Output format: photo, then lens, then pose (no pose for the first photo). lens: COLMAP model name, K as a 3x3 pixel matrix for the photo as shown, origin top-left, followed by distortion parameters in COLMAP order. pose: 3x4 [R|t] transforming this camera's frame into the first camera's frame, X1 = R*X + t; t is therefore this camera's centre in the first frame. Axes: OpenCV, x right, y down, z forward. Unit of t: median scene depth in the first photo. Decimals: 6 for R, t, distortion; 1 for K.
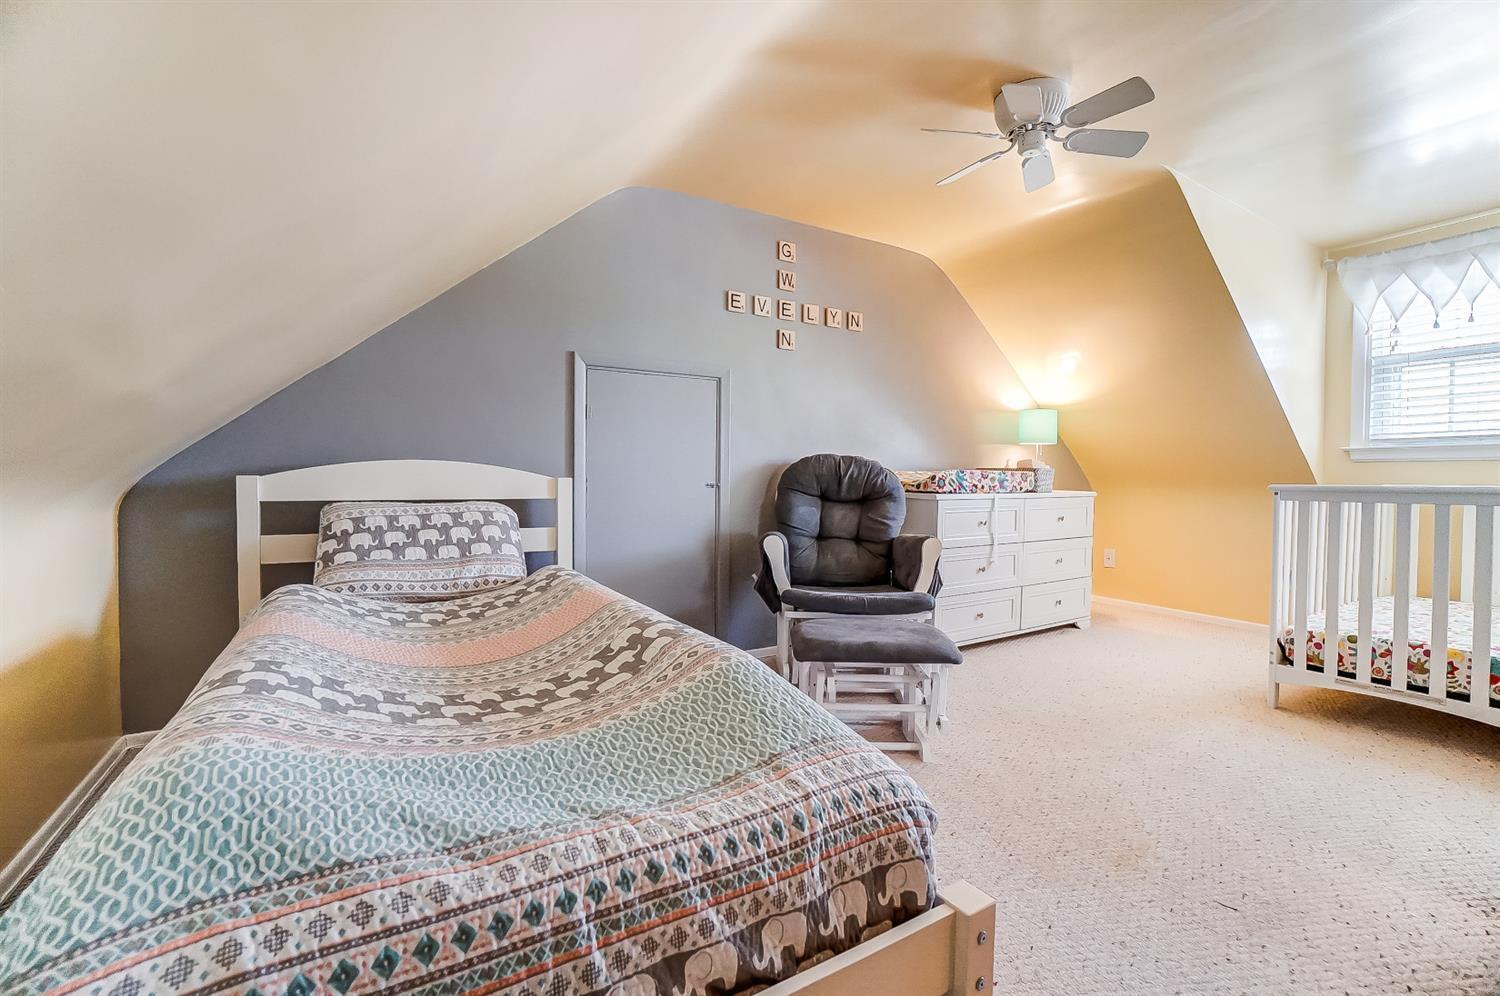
lens RADIAL K [[653.1, 0, 750.0], [0, 653.1, 498.0], [0, 0, 1]] dist [-0.064692, 0.020343]
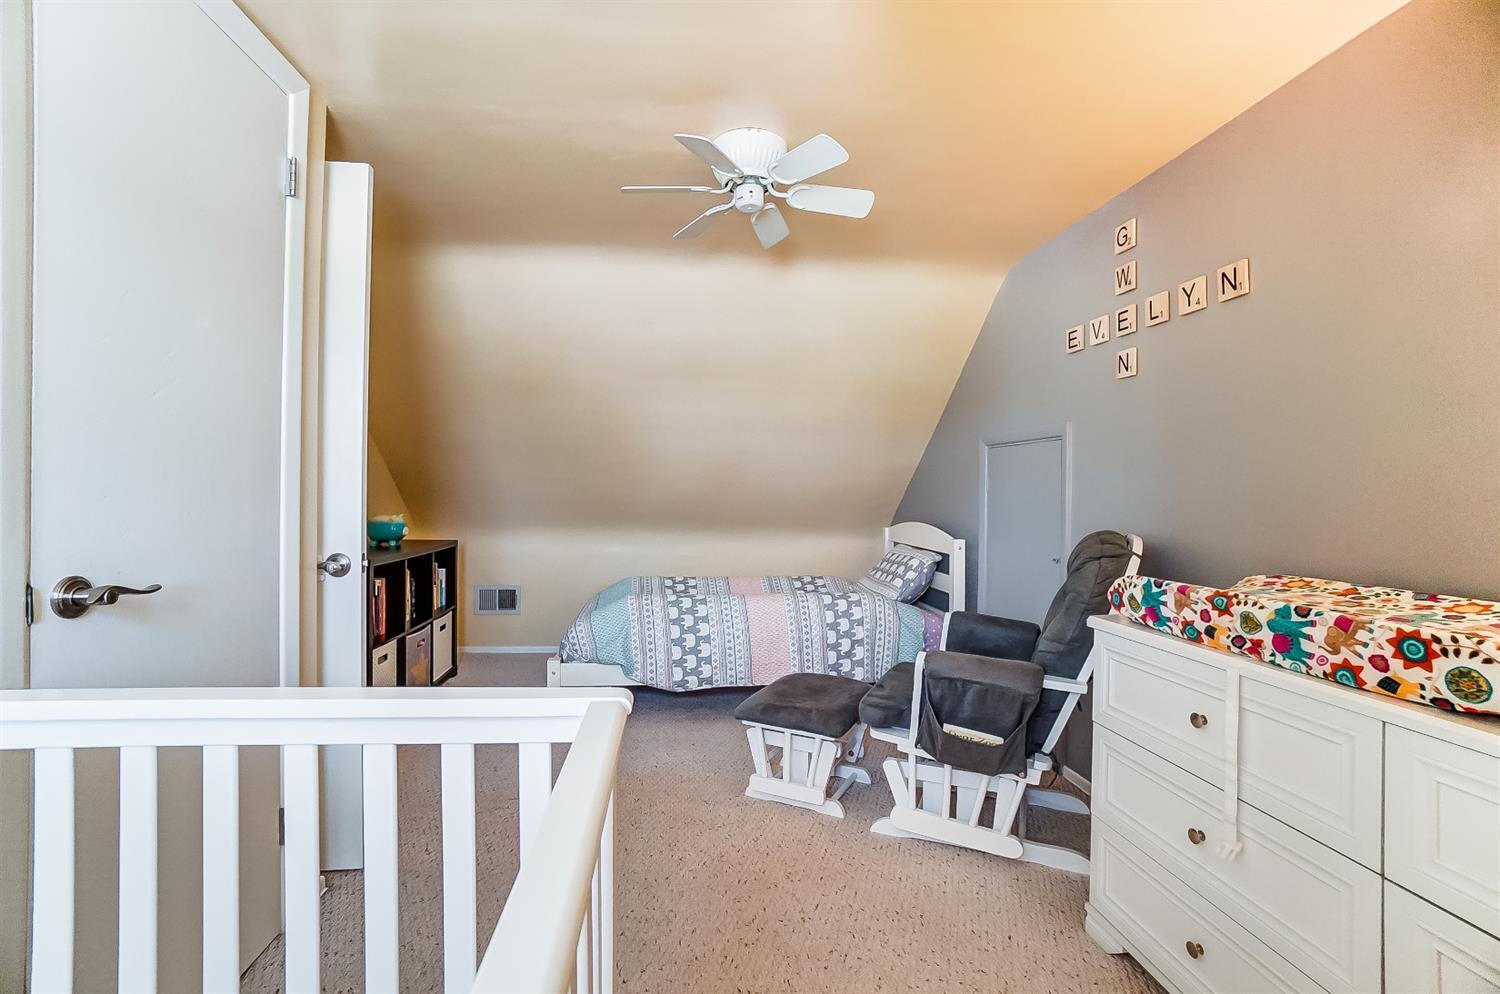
lens RADIAL K [[653.1, 0, 750.0], [0, 653.1, 497.0], [0, 0, 1]] dist [-0.064692, 0.020343]
pose [[-0.409937, 0.002935, -0.912109, 0.844118], [-0.029443, 0.999431, 0.016449, -0.099479], [0.911639, 0.033598, -0.409617, 0.917392]]
